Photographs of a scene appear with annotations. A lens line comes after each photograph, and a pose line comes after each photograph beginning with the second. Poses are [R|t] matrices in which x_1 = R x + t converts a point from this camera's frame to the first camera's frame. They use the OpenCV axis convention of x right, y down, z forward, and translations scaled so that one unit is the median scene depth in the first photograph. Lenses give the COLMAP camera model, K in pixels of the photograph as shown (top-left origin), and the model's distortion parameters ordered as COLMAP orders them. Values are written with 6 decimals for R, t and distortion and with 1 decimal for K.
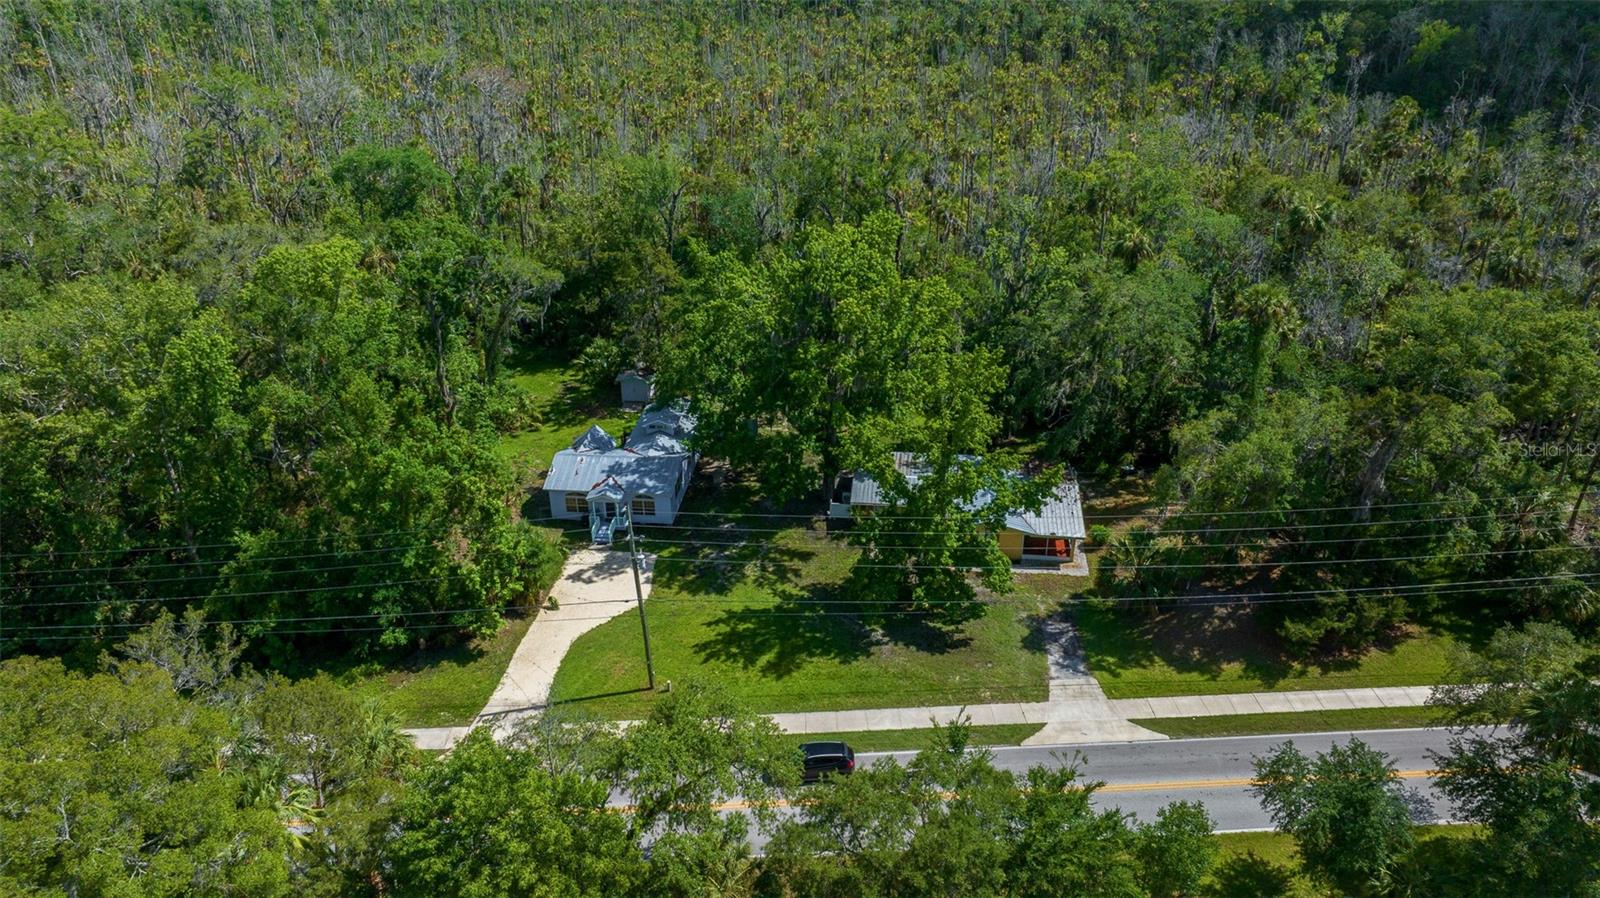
lens RADIAL K [[1097.1, 0, 794.5], [0, 1097.1, 454.4], [0, 0, 1]] dist [-0.051839, 0.011062]
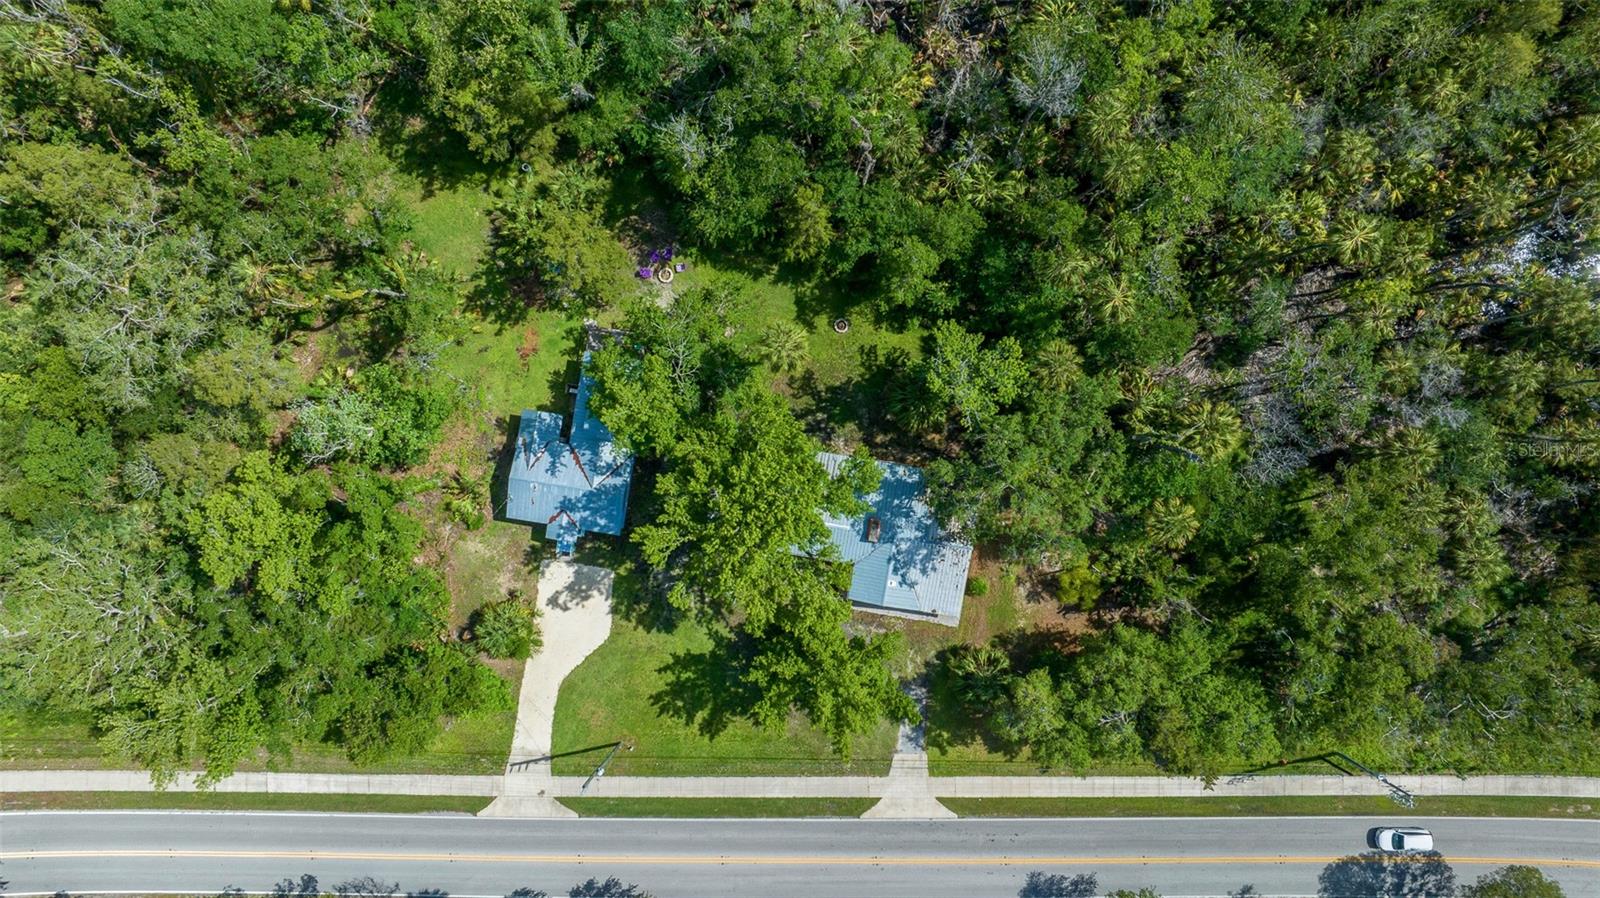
lens RADIAL K [[1097.1, 0, 812.1], [0, 1097.1, 447.5], [0, 0, 1]] dist [-0.051839, 0.011062]
pose [[0.998704, 0.048524, -0.015340, 0.117976], [-0.009436, 0.472771, 0.881135, -1.180762], [0.050009, -0.879848, 0.472616, 0.624599]]
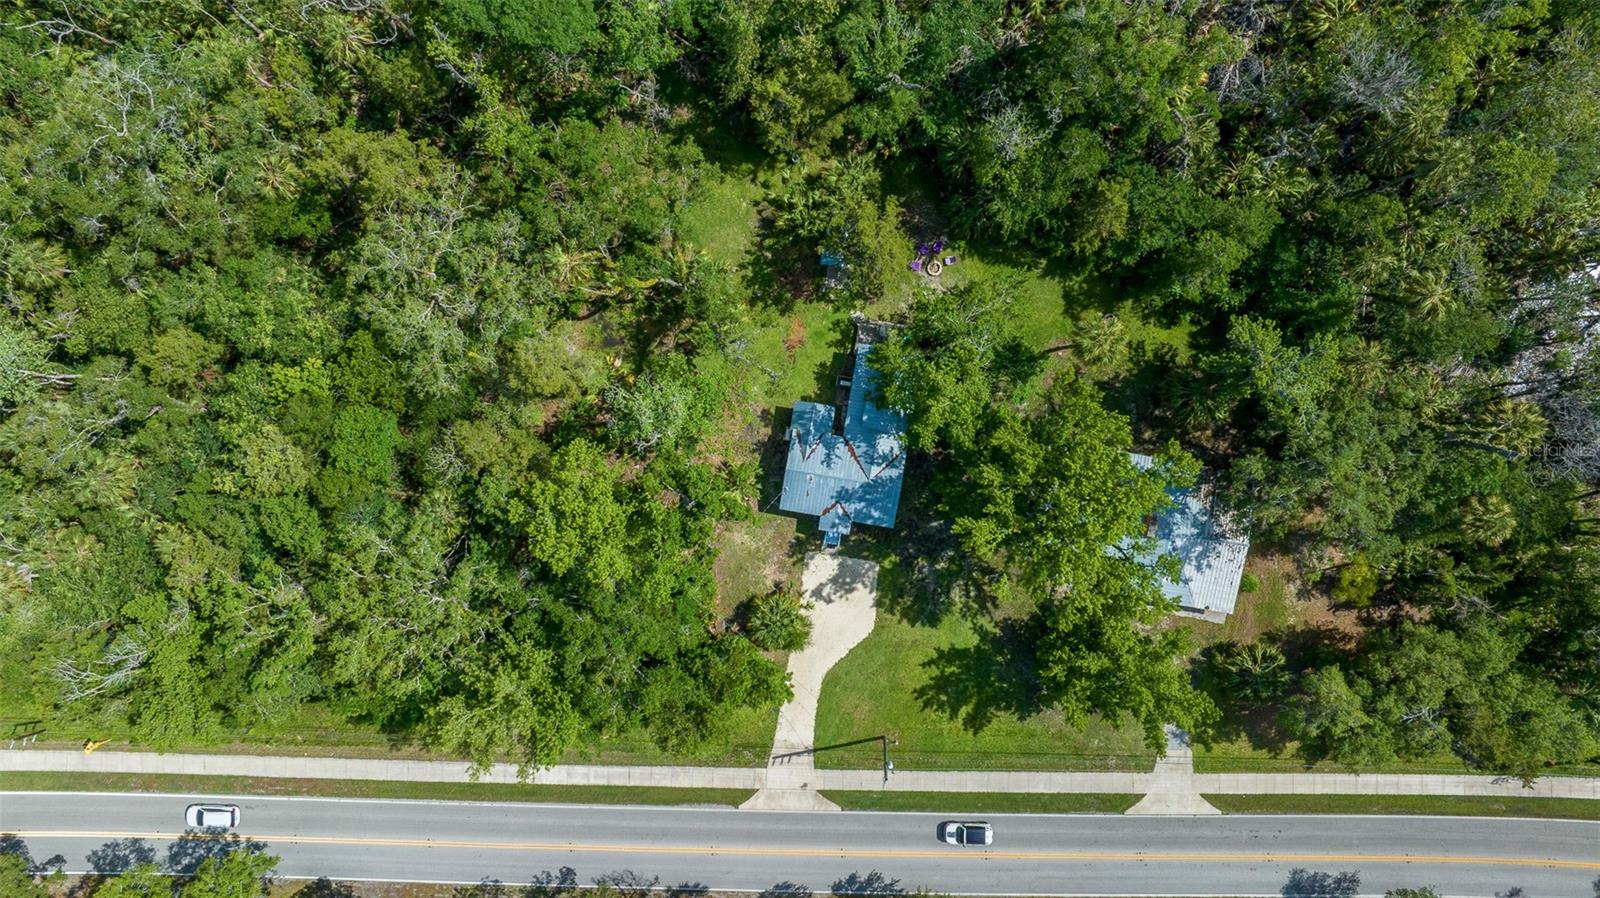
lens RADIAL K [[1097.1, 0, 805.1], [0, 1097.1, 446.3], [0, 0, 1]] dist [-0.051839, 0.011062]
pose [[0.997725, 0.059049, -0.032523, -0.198938], [0.000720, 0.473085, 0.881017, -1.172754], [0.067409, -0.879036, 0.471966, 0.601344]]
